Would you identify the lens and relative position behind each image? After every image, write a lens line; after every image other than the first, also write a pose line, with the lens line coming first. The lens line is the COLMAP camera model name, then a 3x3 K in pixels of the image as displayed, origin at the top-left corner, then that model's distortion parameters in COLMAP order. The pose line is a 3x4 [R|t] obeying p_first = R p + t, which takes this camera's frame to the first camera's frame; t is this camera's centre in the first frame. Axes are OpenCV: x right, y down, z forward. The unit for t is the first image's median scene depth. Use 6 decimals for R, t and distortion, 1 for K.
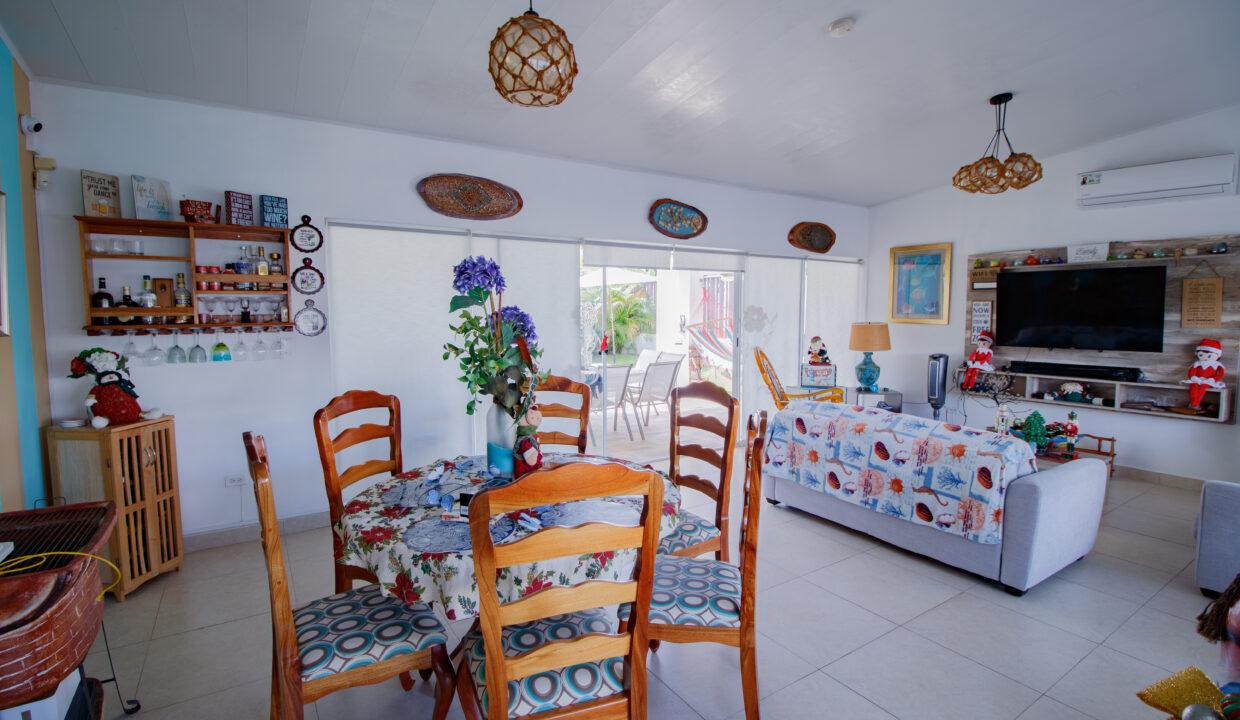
lens RADIAL K [[571.4, 0, 620.3], [0, 571.4, 355.2], [0, 0, 1]] dist [-0.001336, -0.013934]
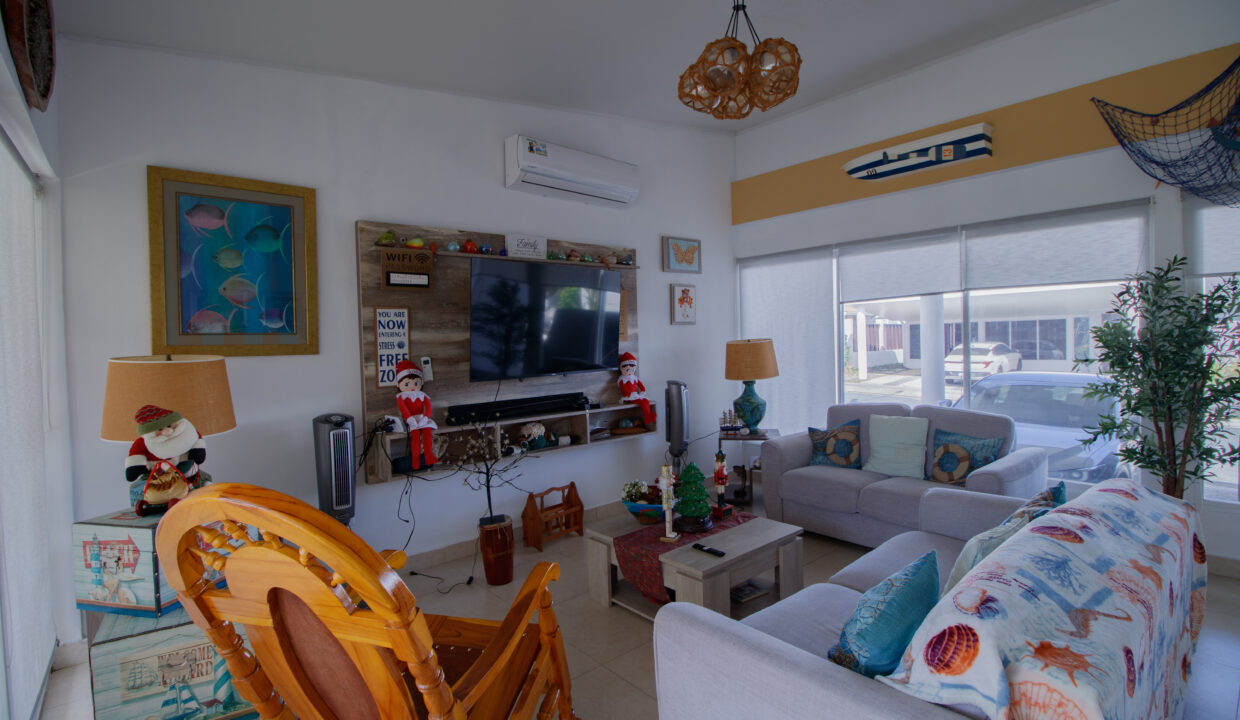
lens RADIAL K [[571.4, 0, 620.3], [0, 571.4, 355.2], [0, 0, 1]] dist [-0.001336, -0.013934]
pose [[-0.126919, -0.020707, 0.991697, 0.056501], [0.105460, 0.993834, 0.034249, -0.045253], [-0.986291, 0.108932, -0.123953, 0.861857]]
